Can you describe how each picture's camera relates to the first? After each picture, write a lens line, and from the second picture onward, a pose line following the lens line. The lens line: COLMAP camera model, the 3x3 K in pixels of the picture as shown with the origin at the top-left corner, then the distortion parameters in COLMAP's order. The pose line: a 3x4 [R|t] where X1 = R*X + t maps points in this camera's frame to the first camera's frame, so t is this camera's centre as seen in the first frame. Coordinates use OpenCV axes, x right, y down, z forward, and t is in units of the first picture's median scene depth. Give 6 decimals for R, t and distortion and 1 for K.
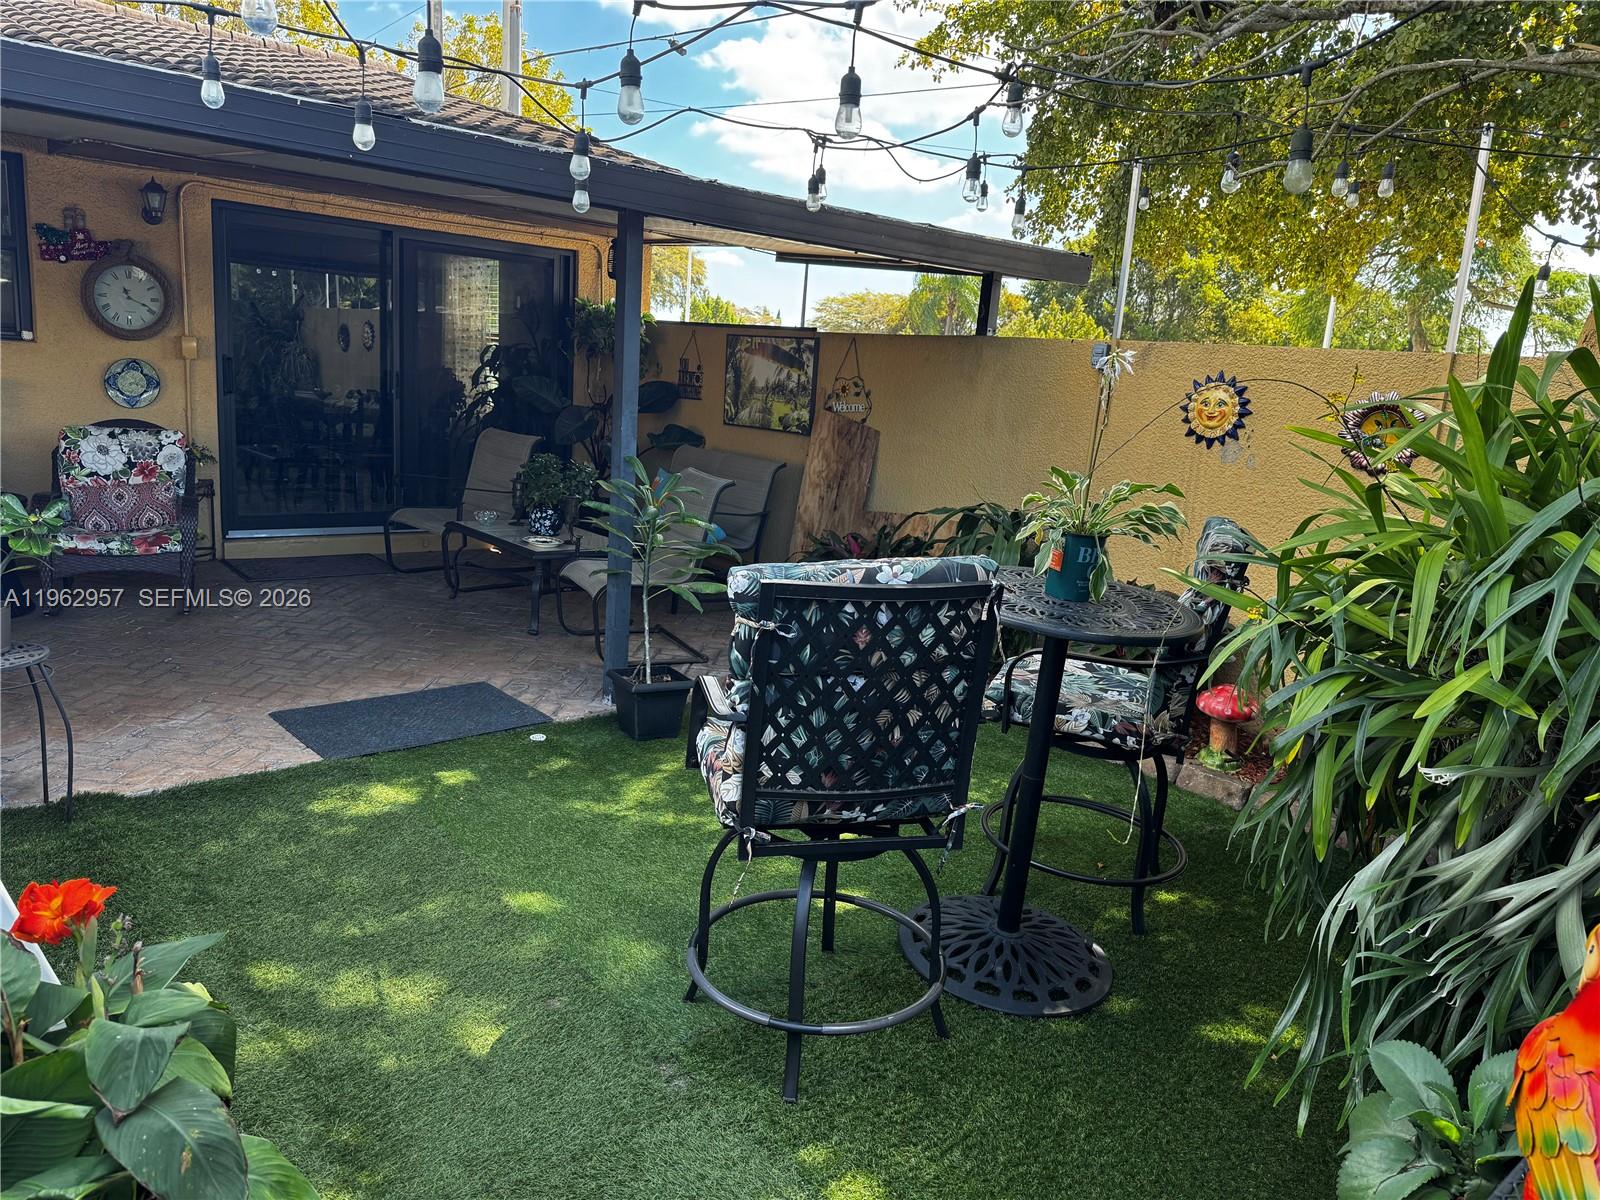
lens RADIAL K [[1124.9, 0, 806.0], [0, 1124.9, 606.2], [0, 0, 1]] dist [0.075239, -0.109144]
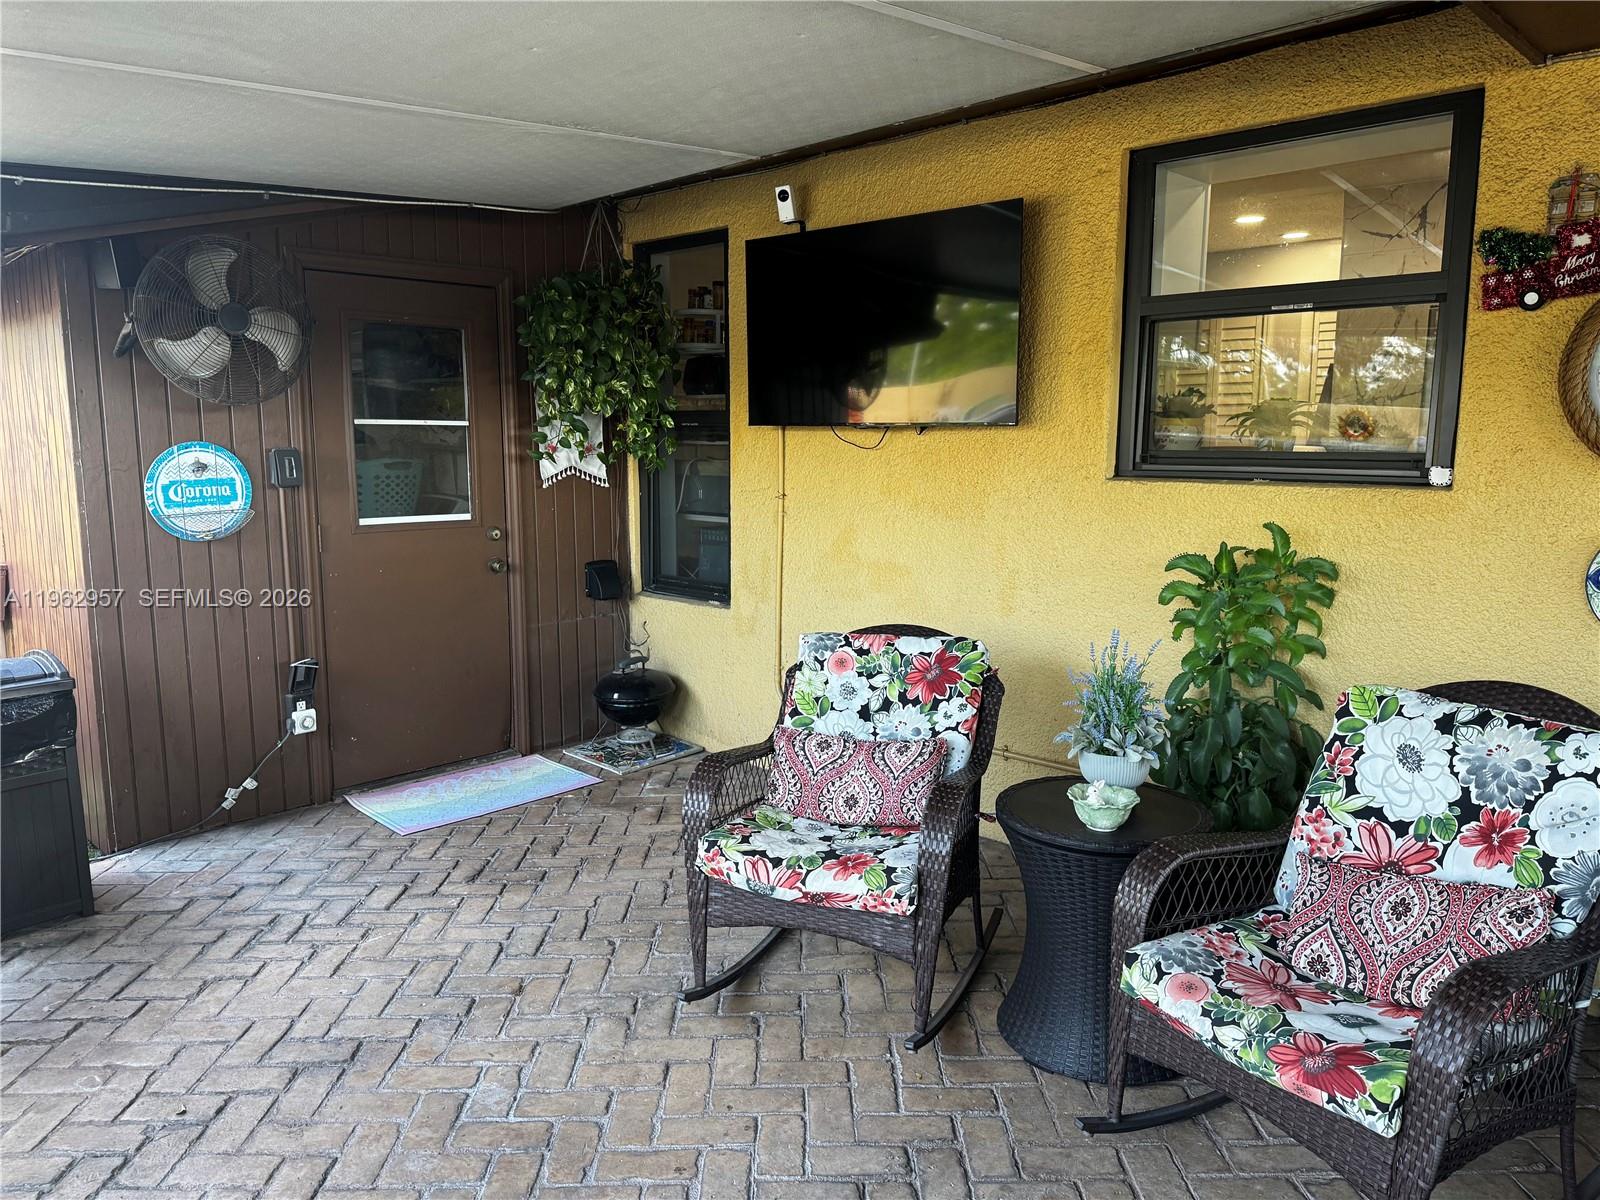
lens RADIAL K [[1135.9, 0, 799.0], [0, 1135.9, 583.3], [0, 0, 1]] dist [0.062696, -0.086895]
pose [[0.070098, 0.058951, -0.995797, -0.227014], [-0.197951, 0.979222, 0.044035, -0.161828], [0.977702, 0.194032, 0.080311, 0.706592]]
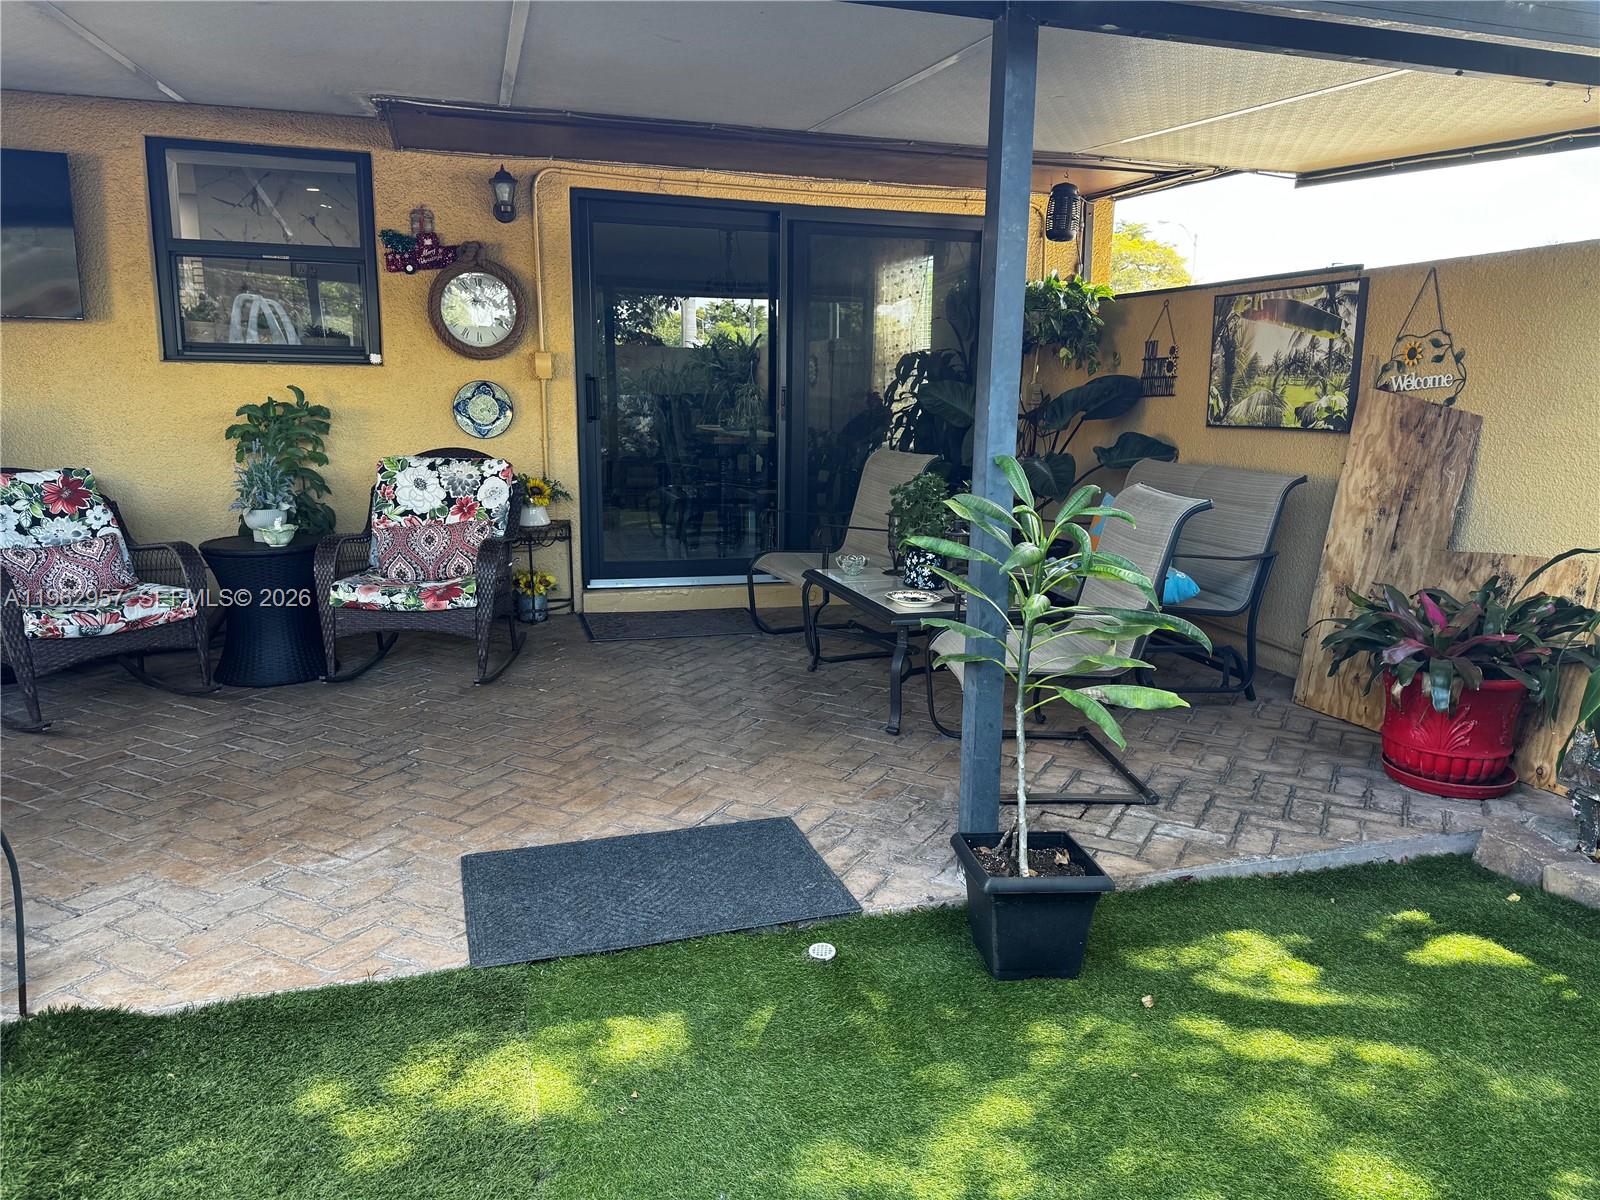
lens RADIAL K [[1124.9, 0, 806.0], [0, 1124.9, 606.2], [0, 0, 1]] dist [0.075239, -0.109144]
pose [[0.909616, 0.016090, -0.415139, -0.007601], [-0.031909, 0.999004, -0.031197, -0.028119], [0.414224, 0.041623, 0.909223, 0.338352]]
